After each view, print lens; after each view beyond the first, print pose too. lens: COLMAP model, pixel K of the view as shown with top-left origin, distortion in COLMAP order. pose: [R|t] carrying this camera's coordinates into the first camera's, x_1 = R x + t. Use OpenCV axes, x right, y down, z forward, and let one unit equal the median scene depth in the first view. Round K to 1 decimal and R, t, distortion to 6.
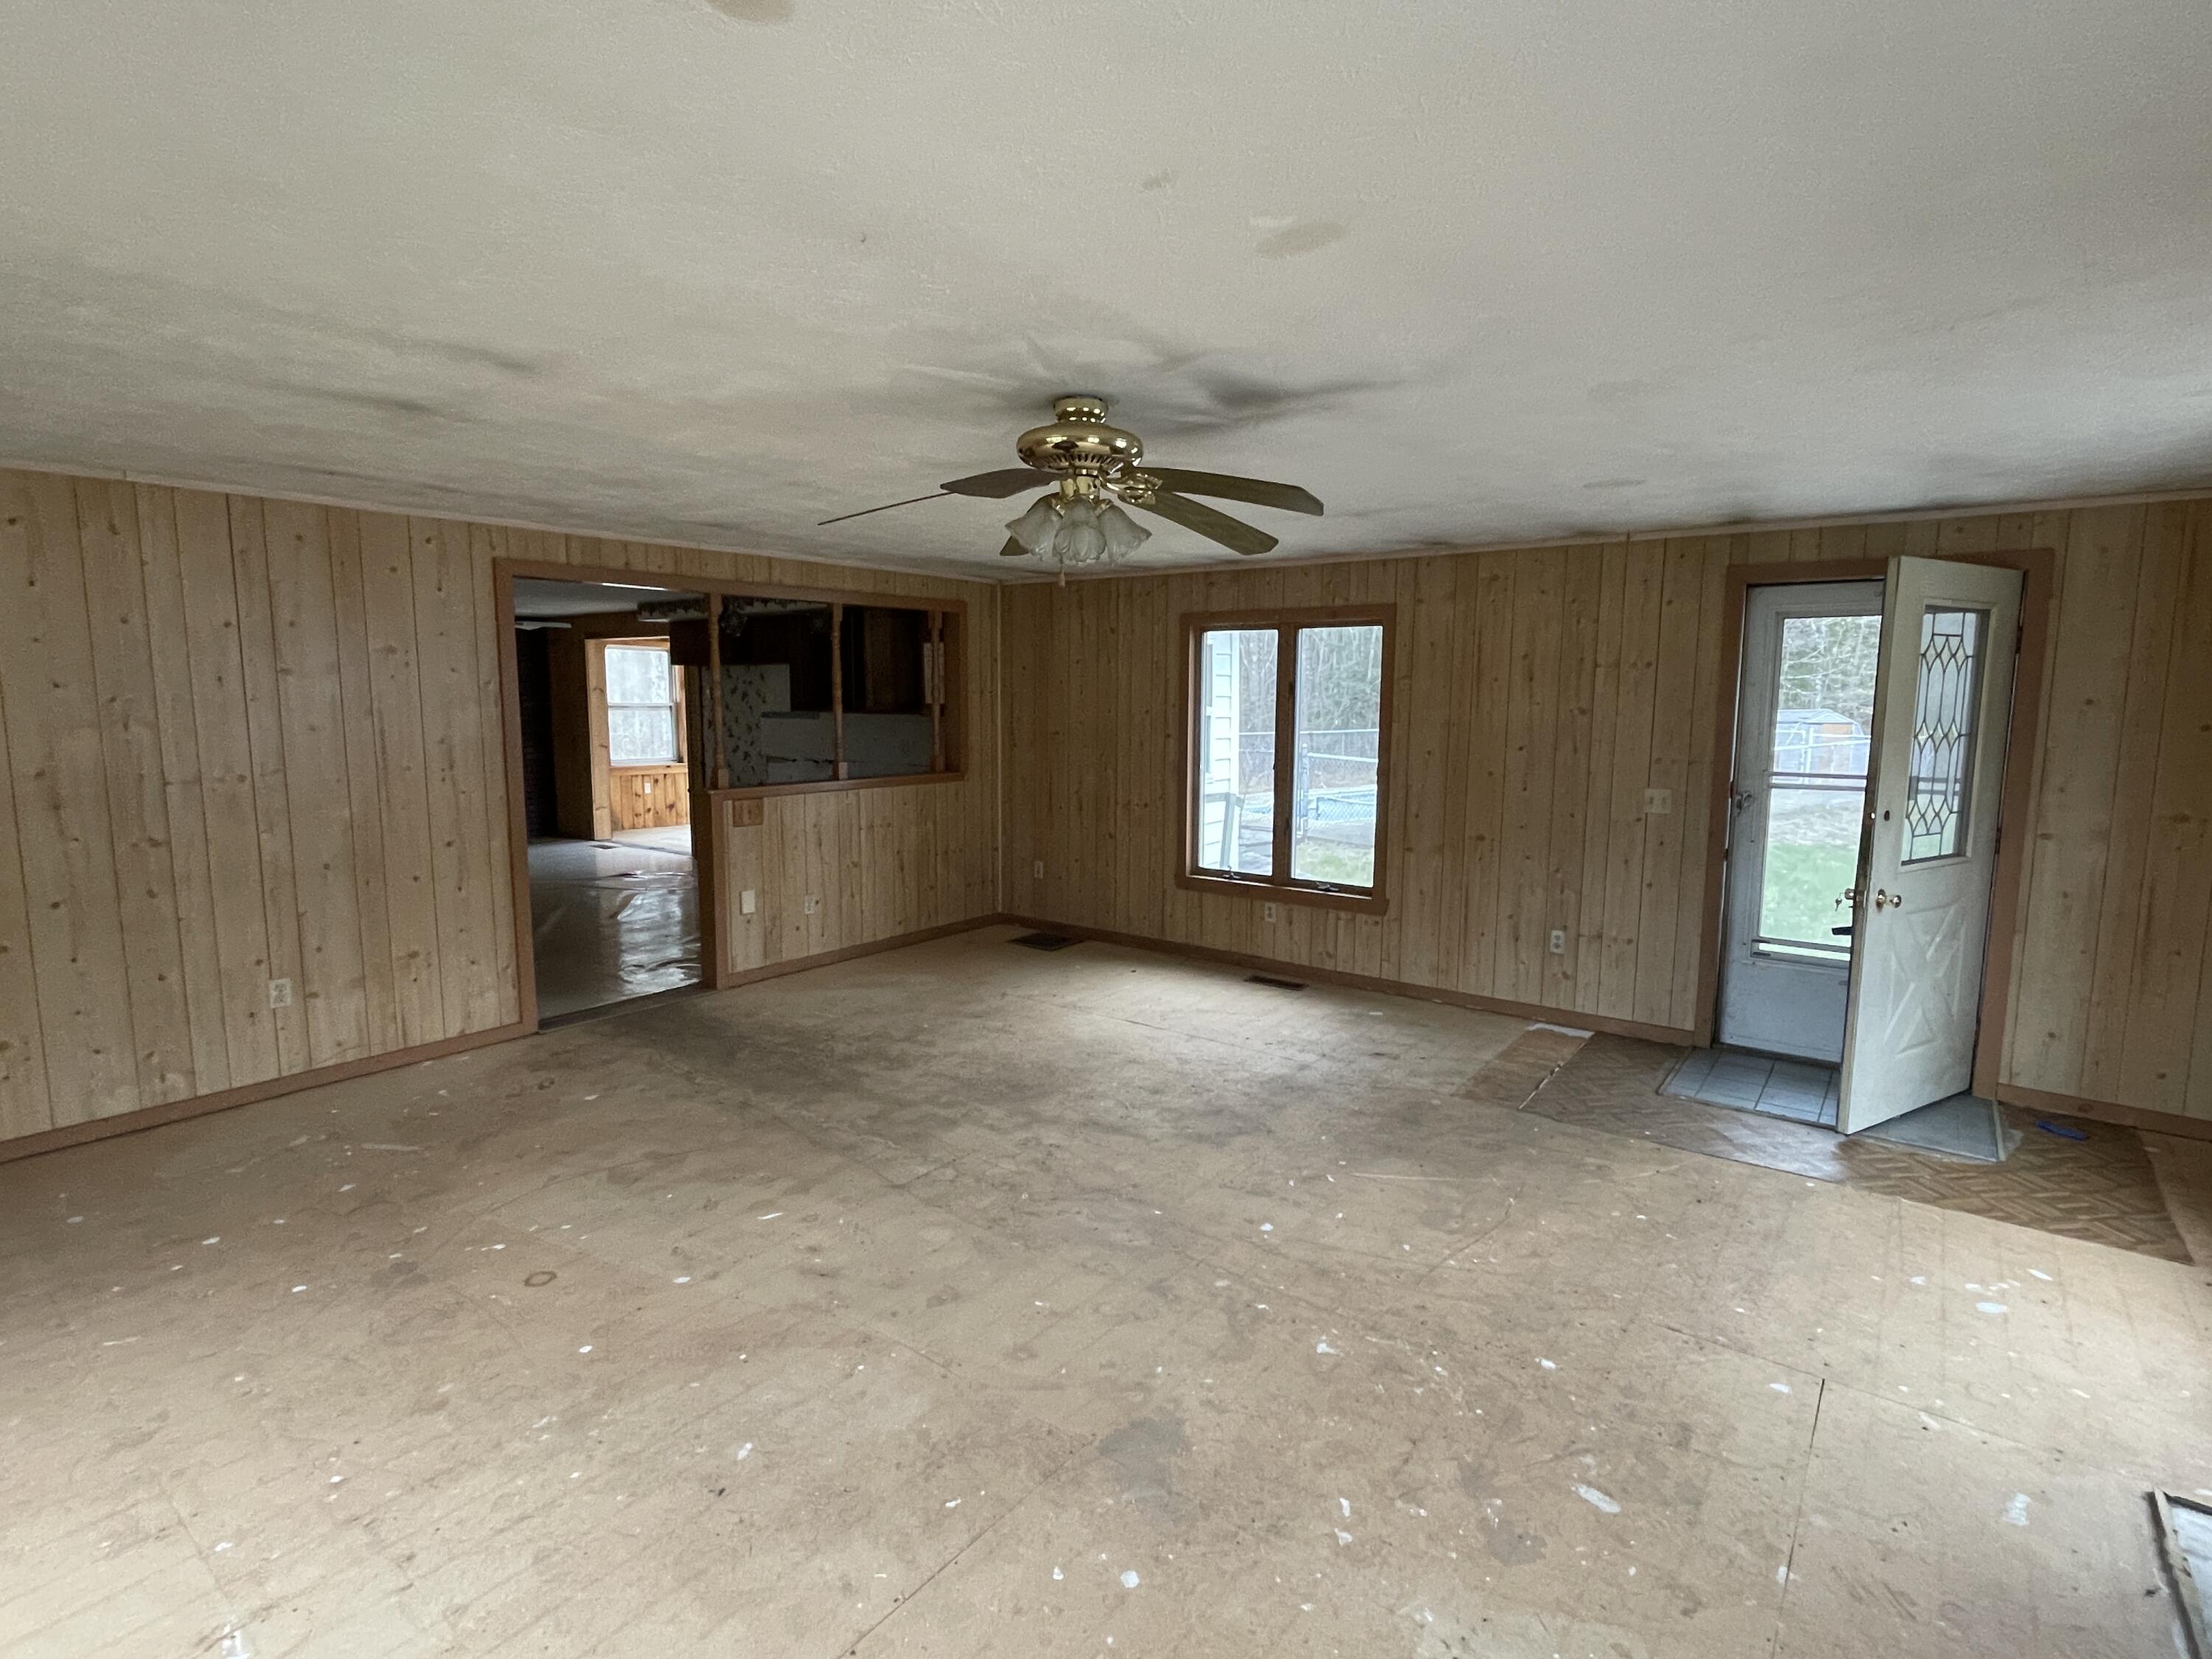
lens RADIAL K [[1101.9, 0, 1112.5], [0, 1101.9, 827.6], [0, 0, 1]] dist [0.005348, -0.002258]
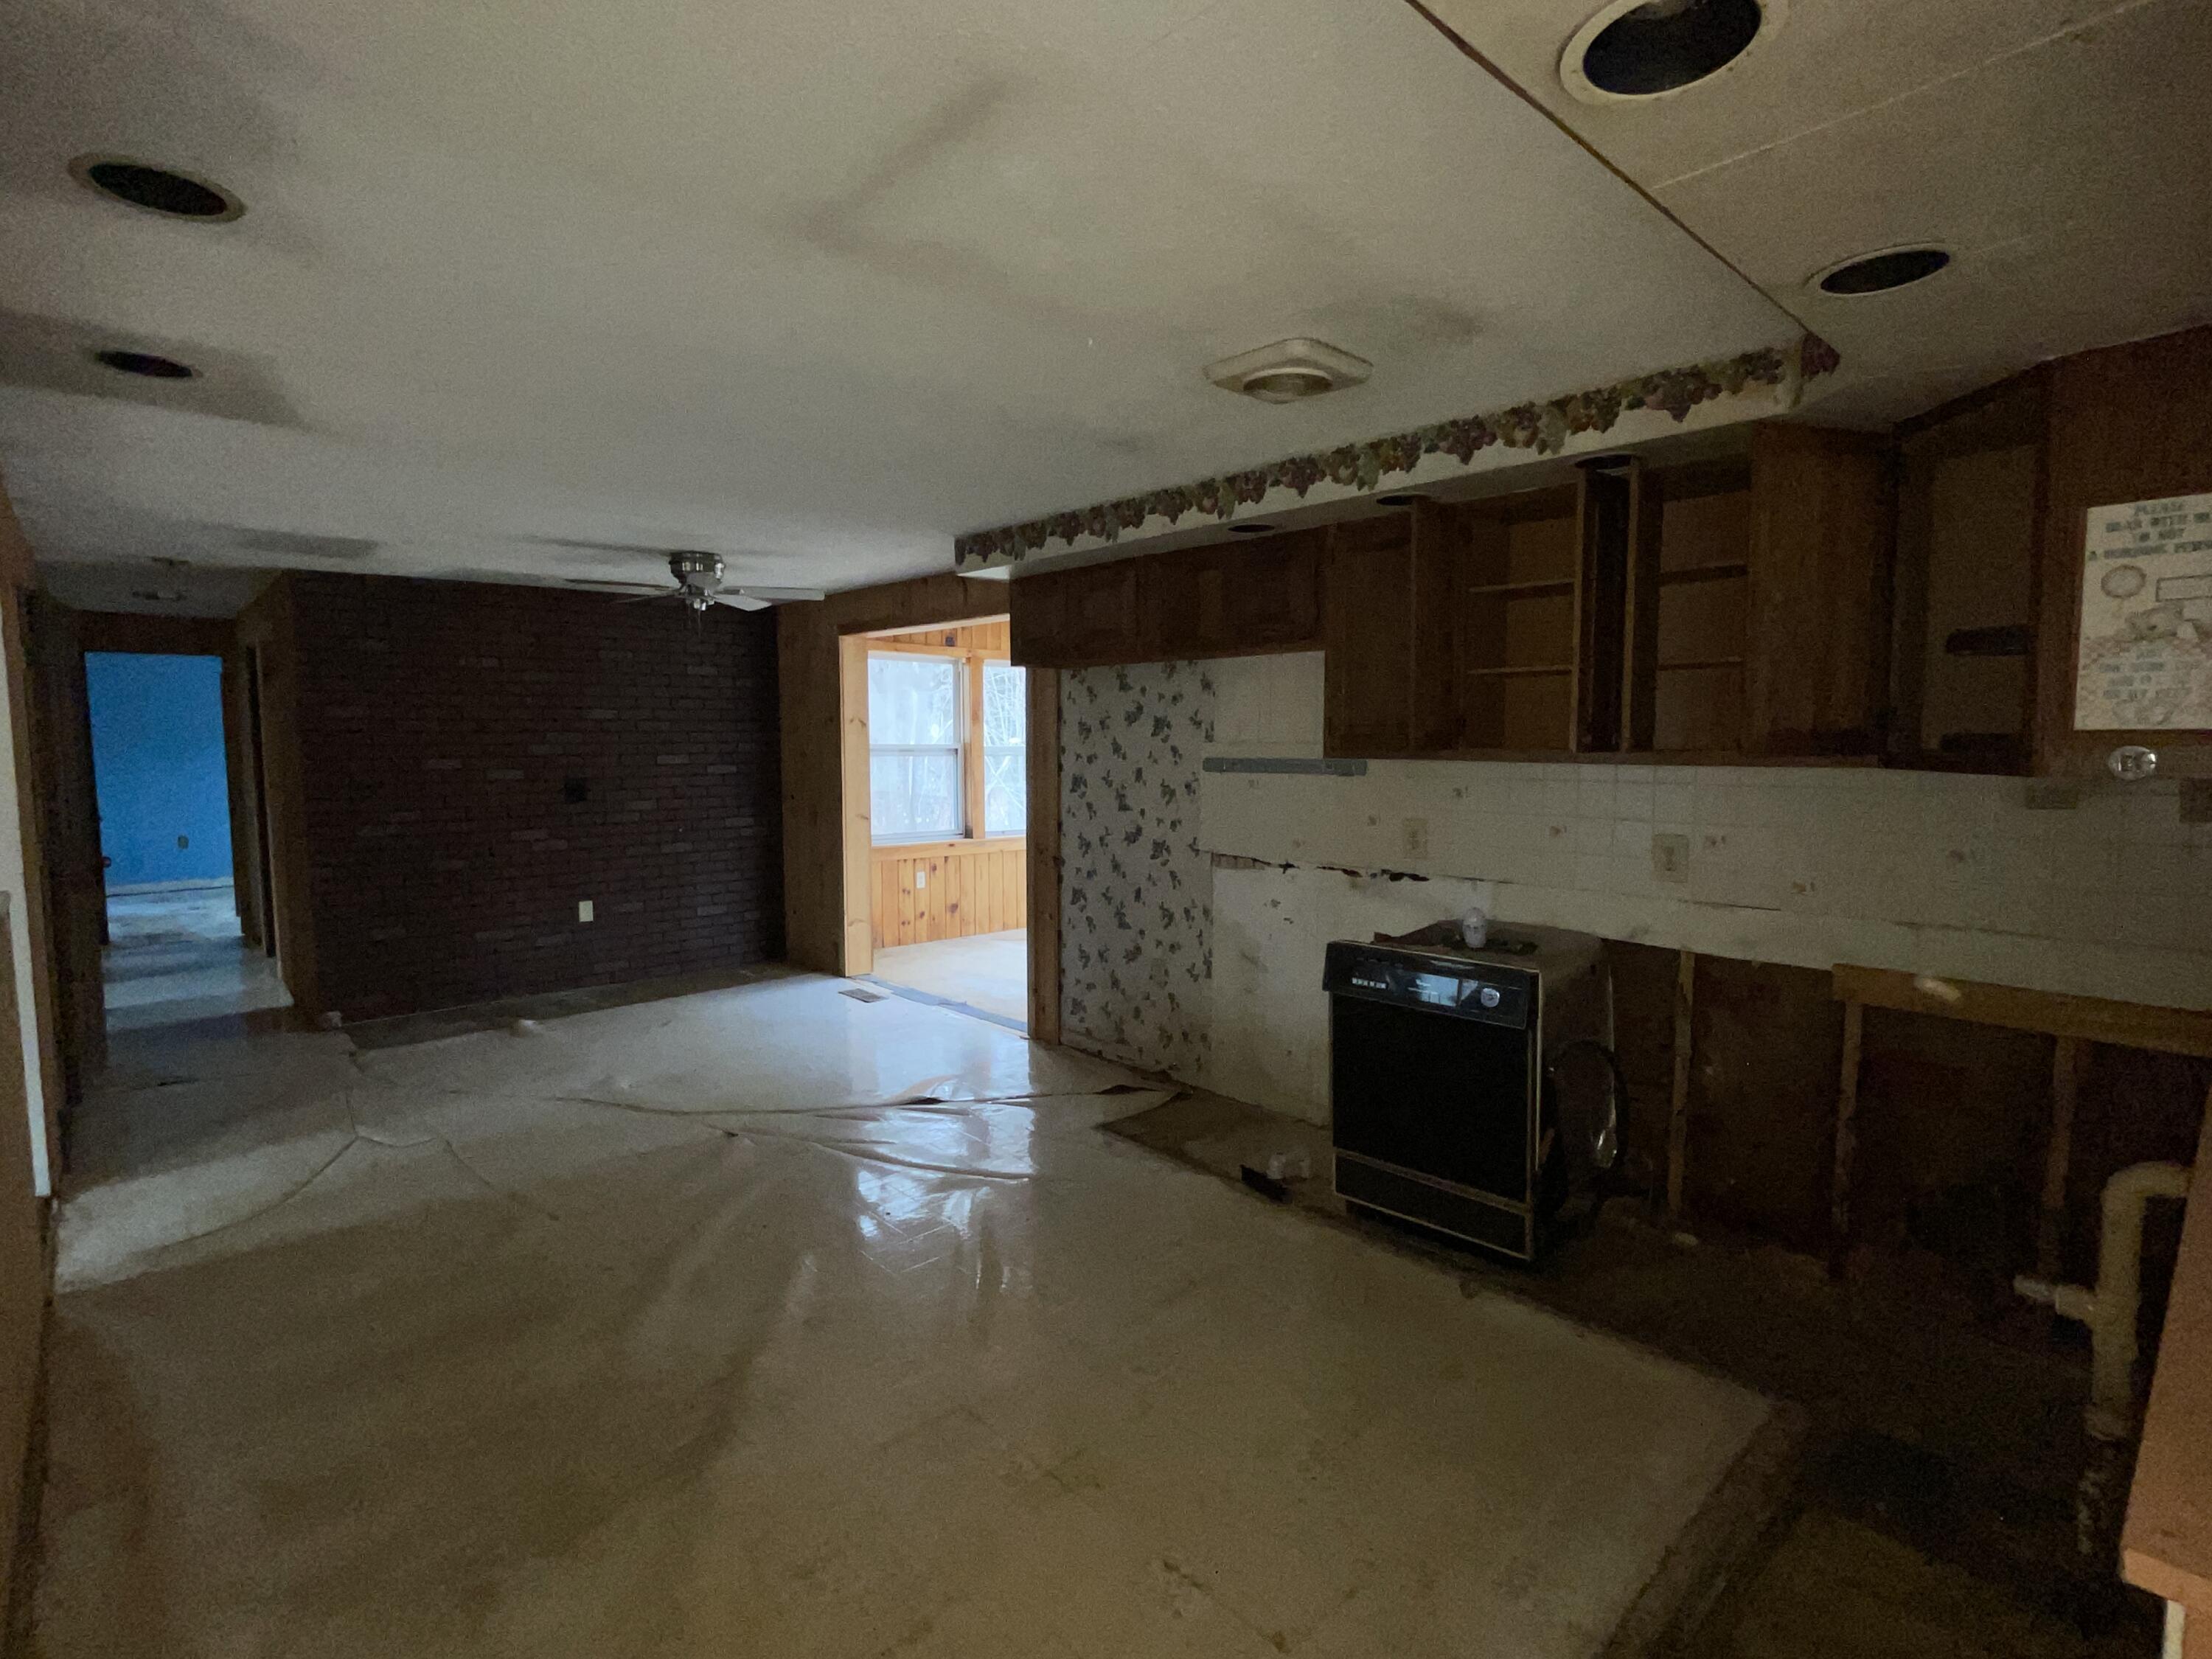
lens RADIAL K [[1101.9, 0, 1109.1], [0, 1101.9, 826.2], [0, 0, 1]] dist [0.005348, -0.002258]
pose [[0.985088, 0.006253, -0.171935, -0.232870], [-0.012979, 0.999193, -0.038023, -0.048764], [0.171559, 0.039688, 0.984374, 0.447063]]
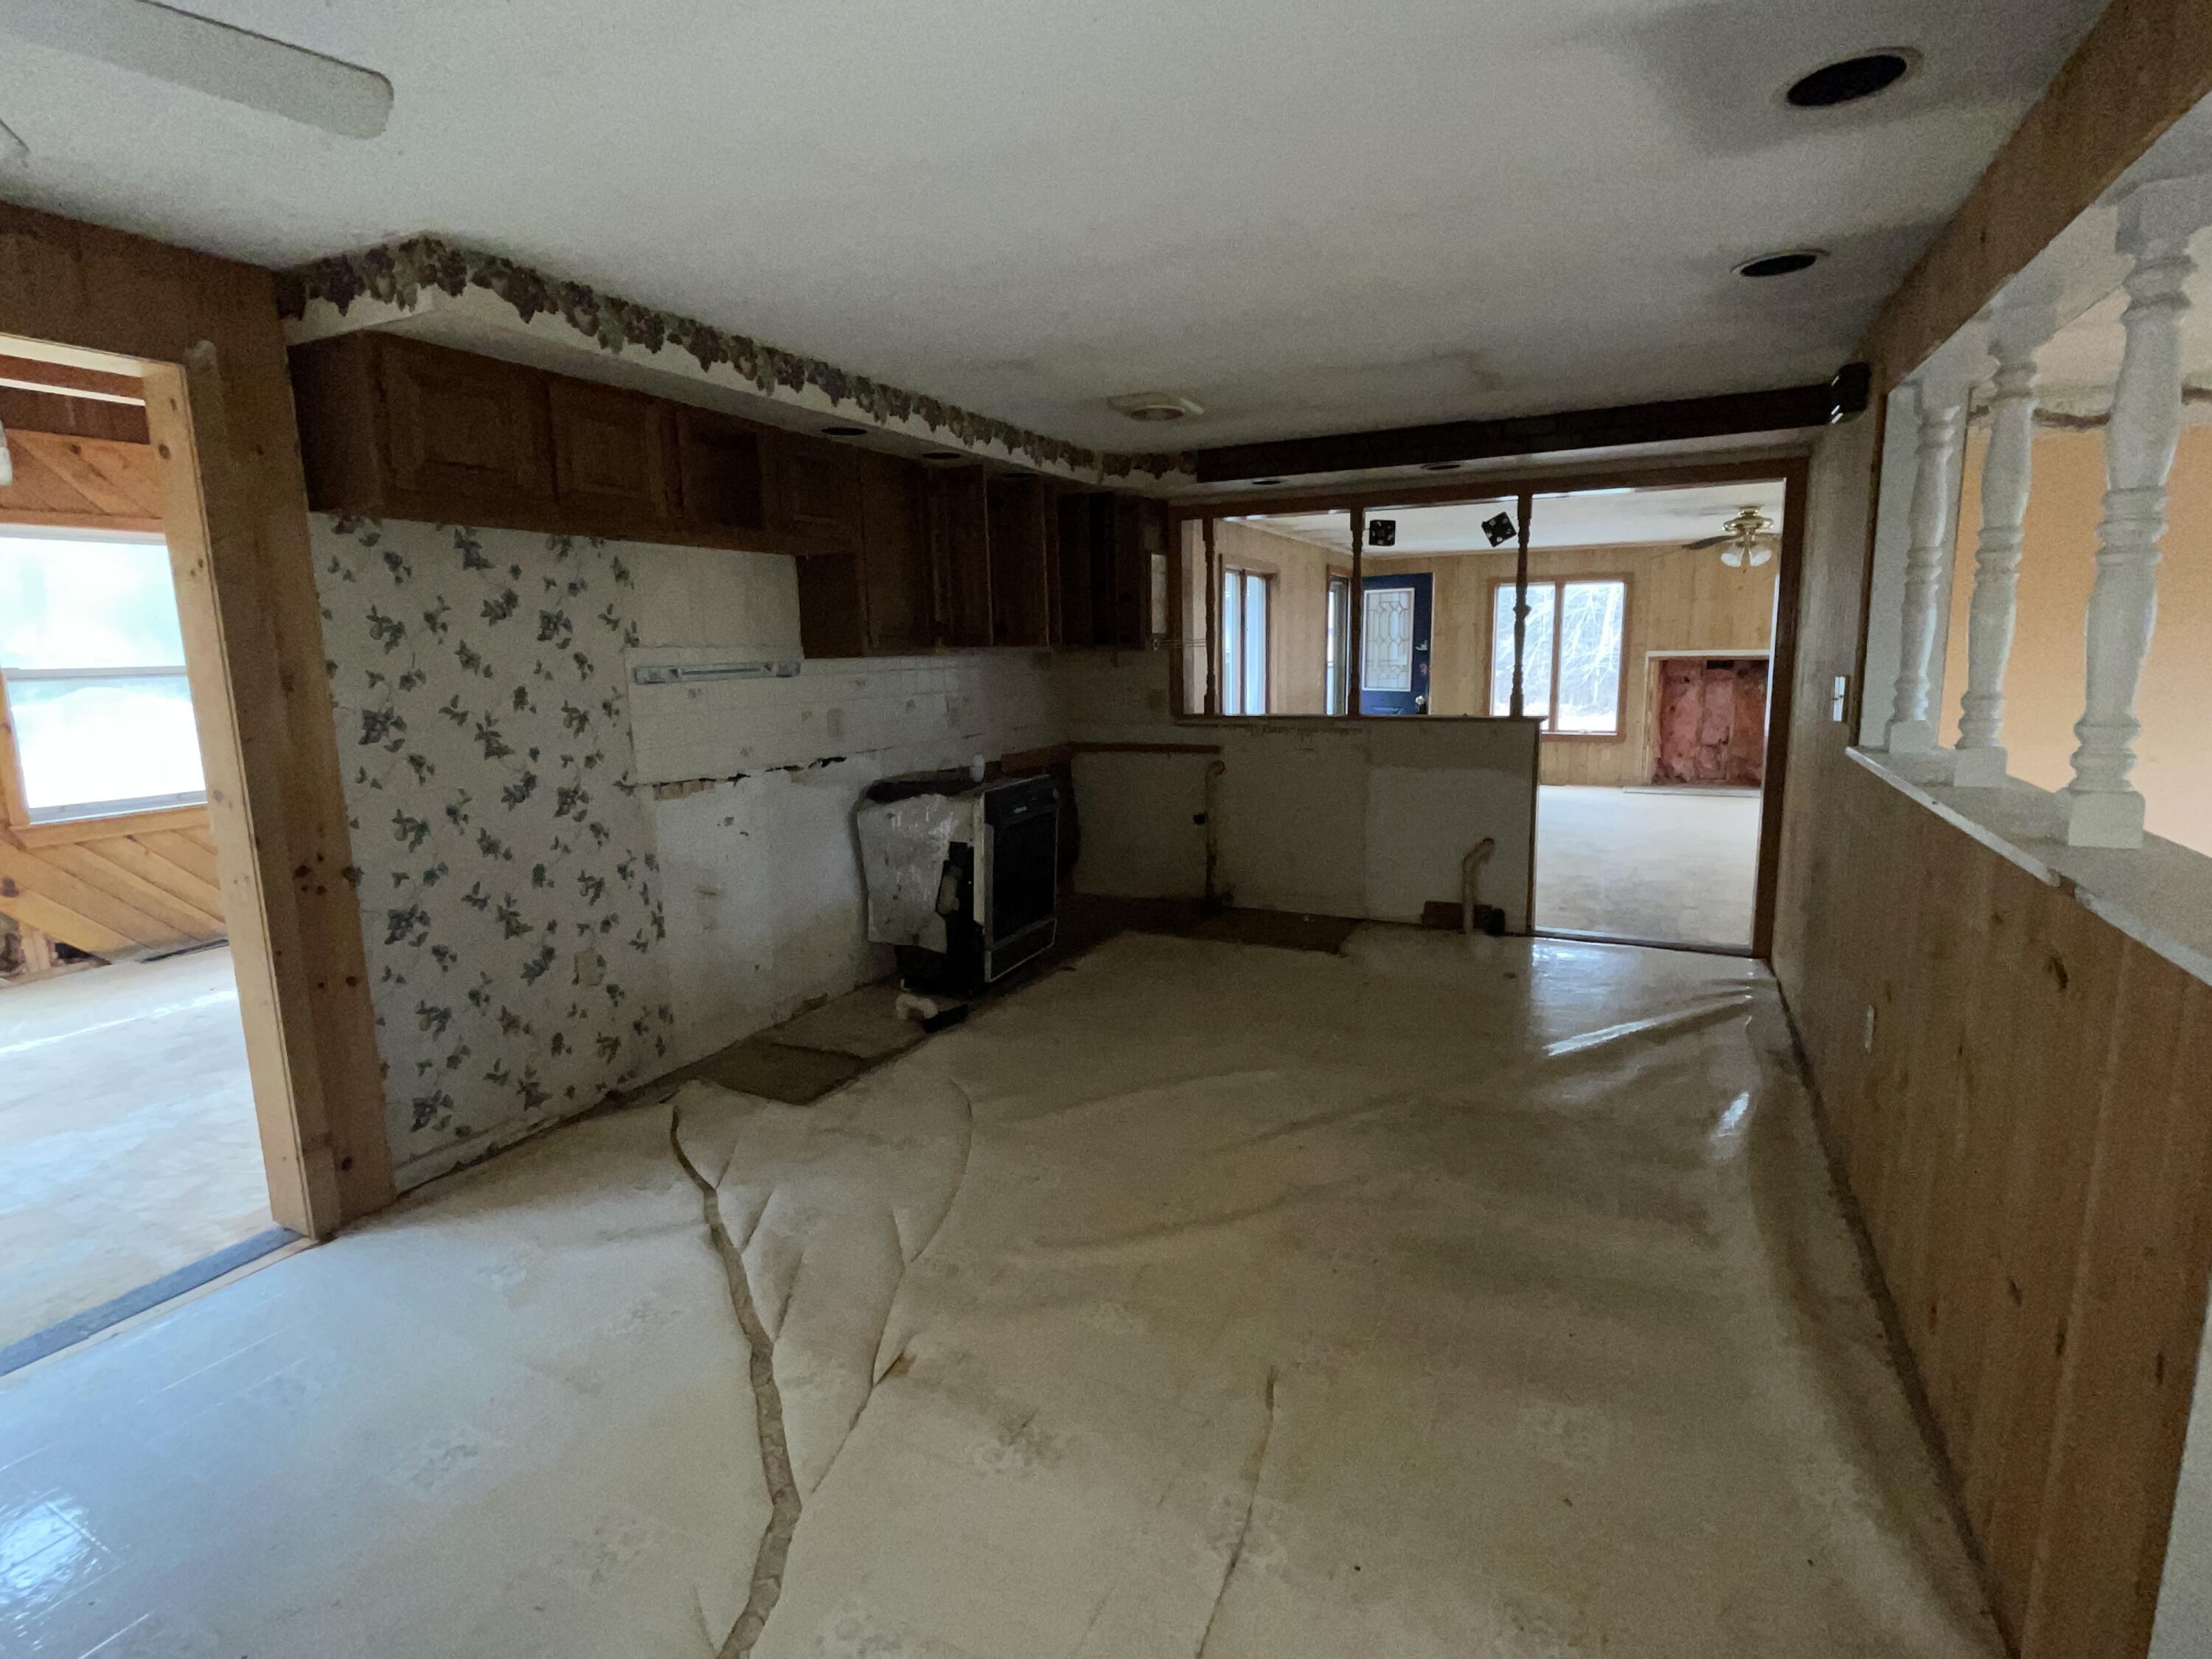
lens RADIAL K [[1101.9, 0, 1115.3], [0, 1101.9, 828.6], [0, 0, 1]] dist [0.005348, -0.002258]
pose [[-0.203609, -0.165741, 0.964921, -0.605149], [0.136696, 0.971101, 0.195646, -0.086714], [-0.969462, 0.171736, -0.175069, 0.771066]]
